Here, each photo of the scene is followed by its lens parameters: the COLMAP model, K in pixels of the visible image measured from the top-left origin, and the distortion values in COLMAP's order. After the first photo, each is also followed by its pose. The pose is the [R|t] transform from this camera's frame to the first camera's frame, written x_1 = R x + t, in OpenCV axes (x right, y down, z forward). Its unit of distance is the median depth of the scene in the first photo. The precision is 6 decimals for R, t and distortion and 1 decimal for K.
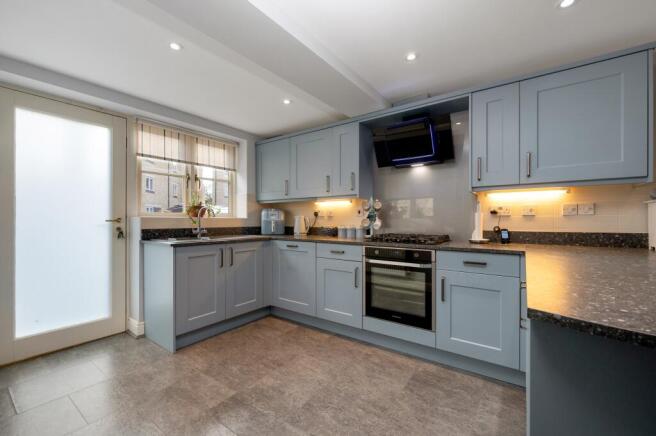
lens RADIAL K [[273.1, 0, 328.0], [0, 273.1, 218.0], [0, 0, 1]] dist [0.001158, 0.000054]
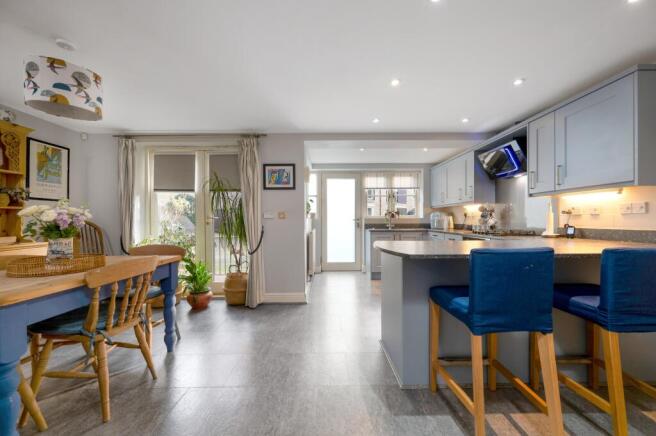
lens RADIAL K [[273.1, 0, 328.0], [0, 273.1, 218.0], [0, 0, 1]] dist [0.001158, 0.000054]
pose [[0.579317, -0.006520, -0.815076, 0.914096], [0.007595, 0.999968, -0.002600, 0.000040], [0.815067, -0.004684, 0.579348, -0.493827]]
